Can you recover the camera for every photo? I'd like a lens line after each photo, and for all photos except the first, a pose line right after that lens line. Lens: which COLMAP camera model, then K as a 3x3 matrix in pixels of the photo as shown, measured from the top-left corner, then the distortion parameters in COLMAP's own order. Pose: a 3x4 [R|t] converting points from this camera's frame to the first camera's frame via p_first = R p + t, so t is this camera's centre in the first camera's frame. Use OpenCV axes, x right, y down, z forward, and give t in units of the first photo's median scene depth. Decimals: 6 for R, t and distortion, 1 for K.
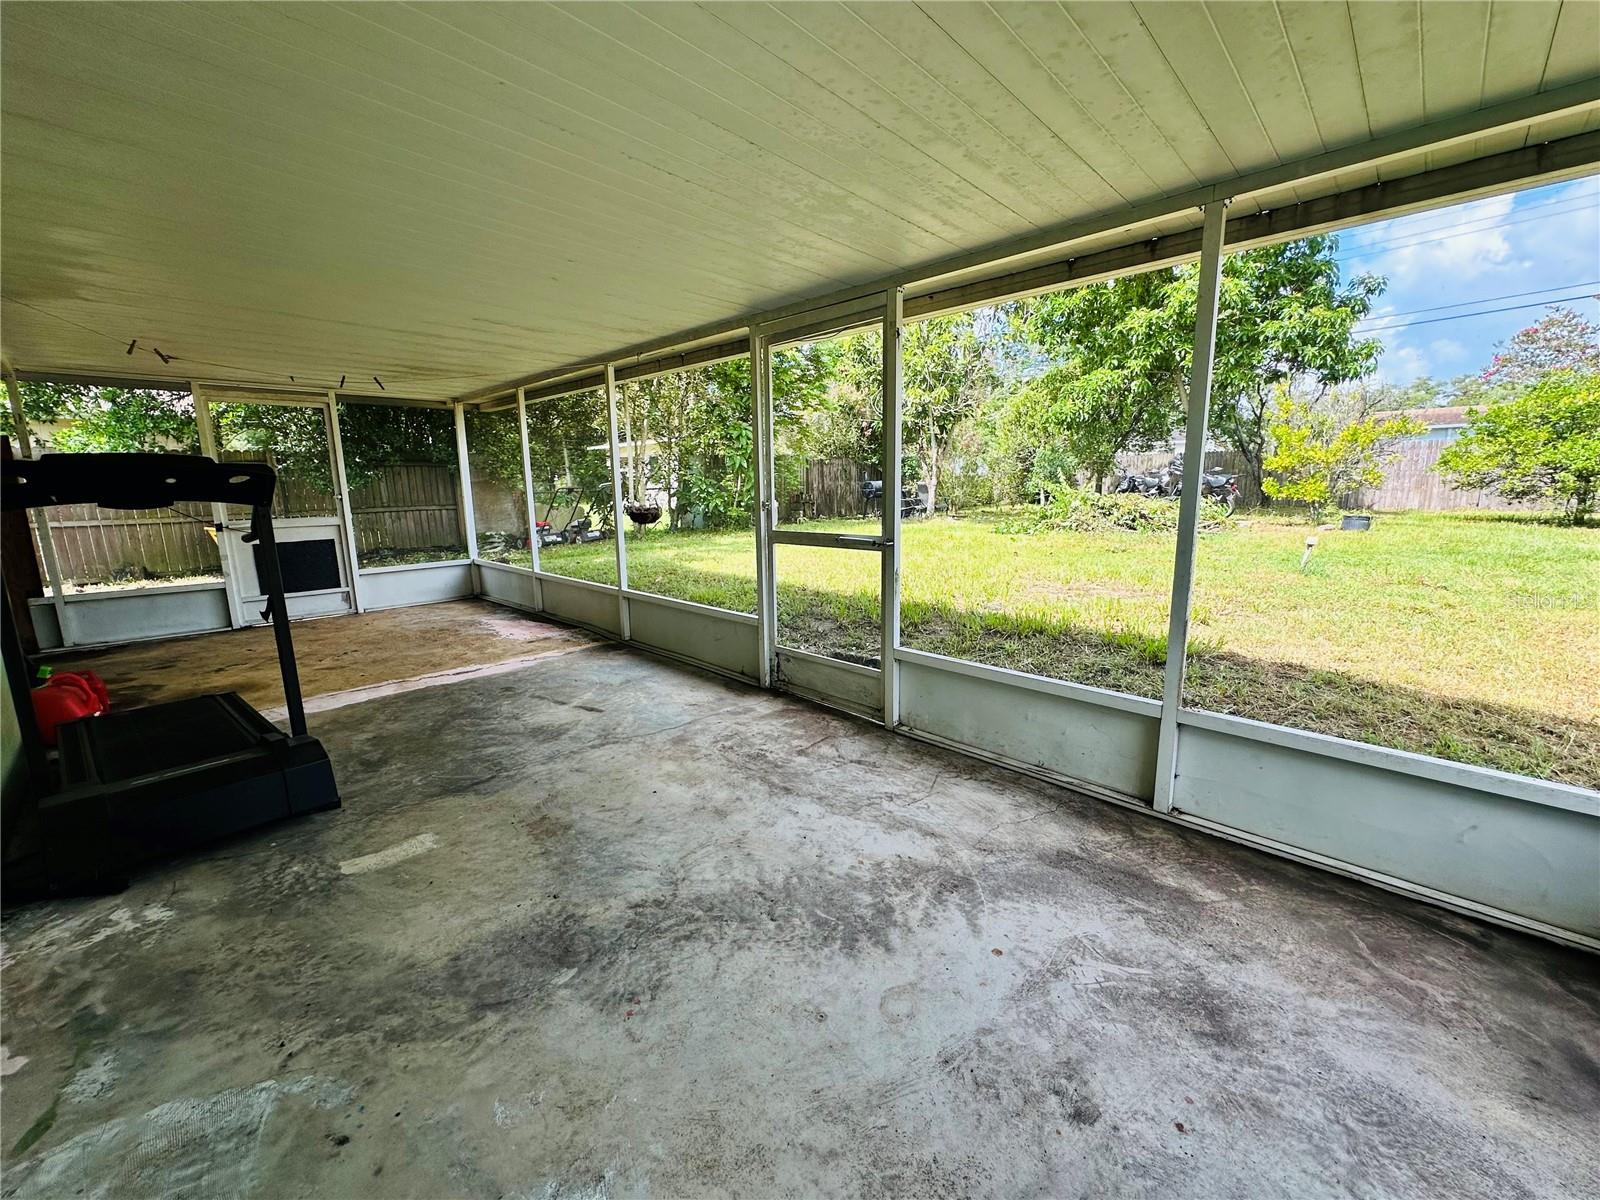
lens RADIAL K [[638.5, 0, 800.0], [0, 638.5, 600.0], [0, 0, 1]] dist [-0.000688, -0.000064]
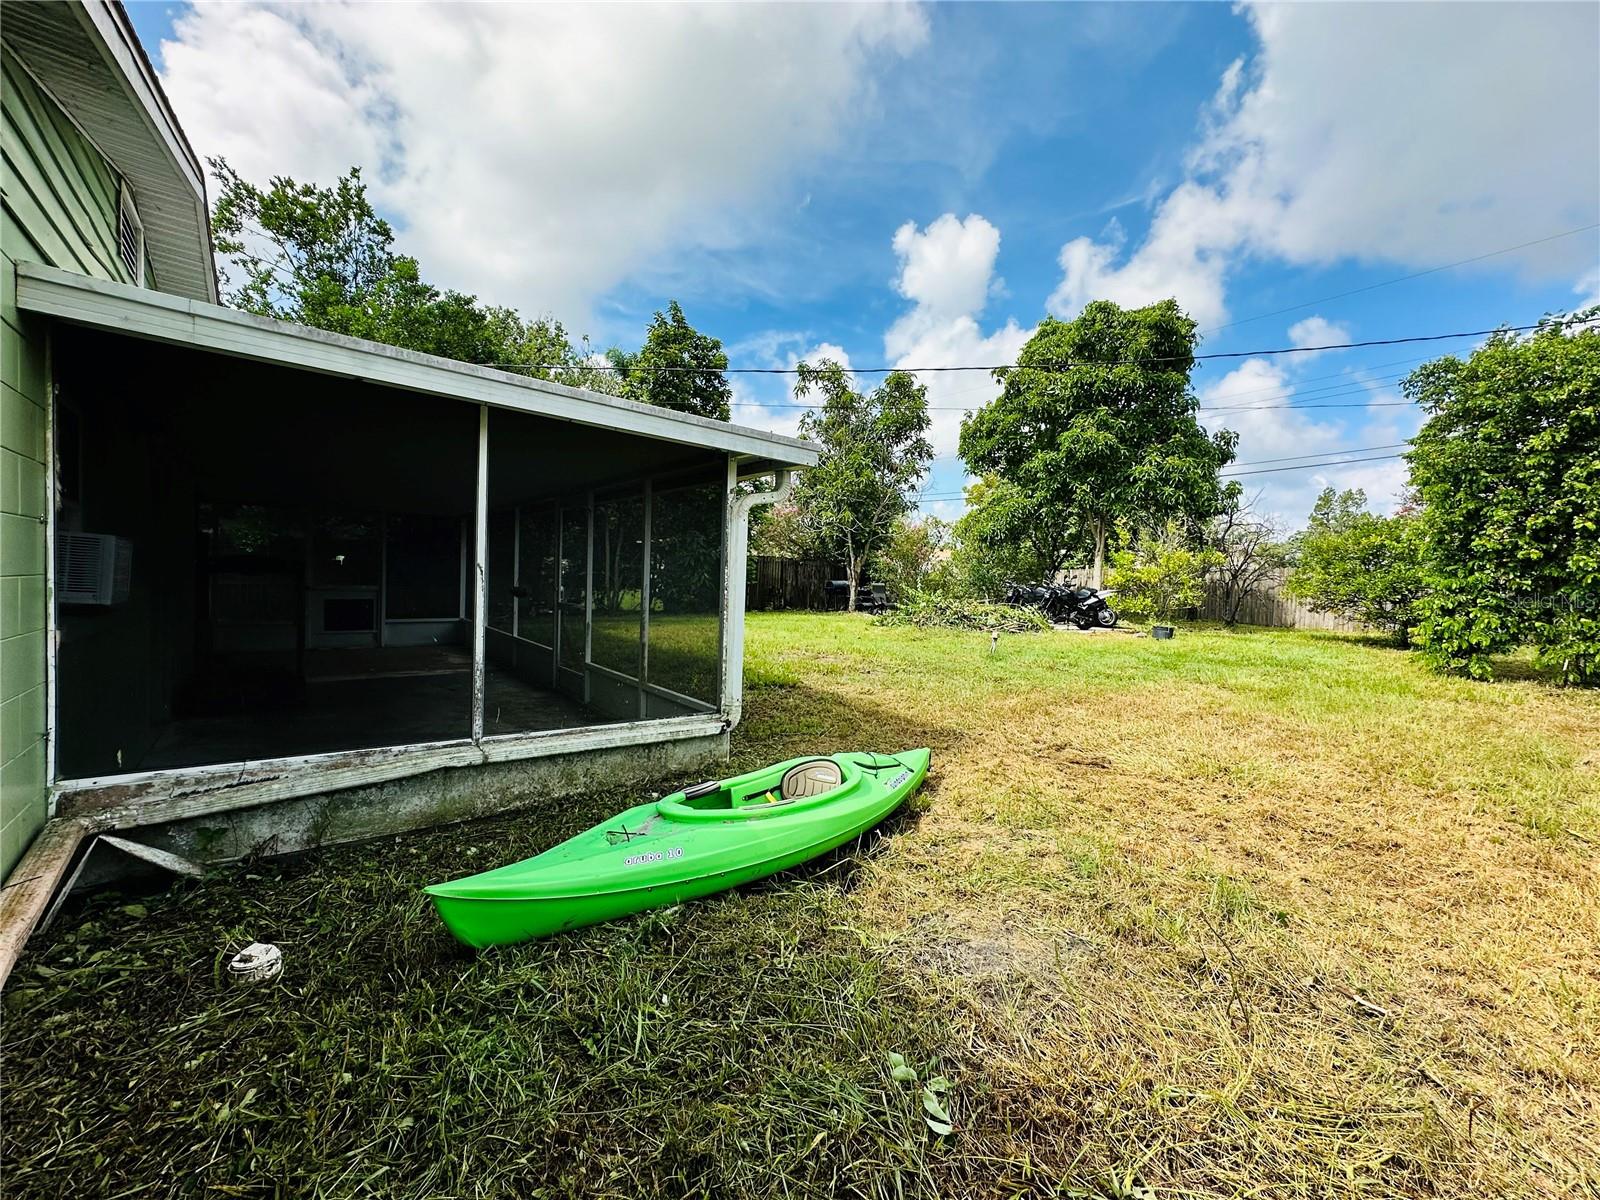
lens RADIAL K [[638.5, 0, 800.0], [0, 638.5, 600.0], [0, 0, 1]] dist [-0.000688, -0.000064]
pose [[0.992243, 0.049732, -0.113935, 0.502122], [-0.066027, 0.987367, -0.144041, 0.064677], [0.105332, 0.150446, 0.982991, -0.447336]]
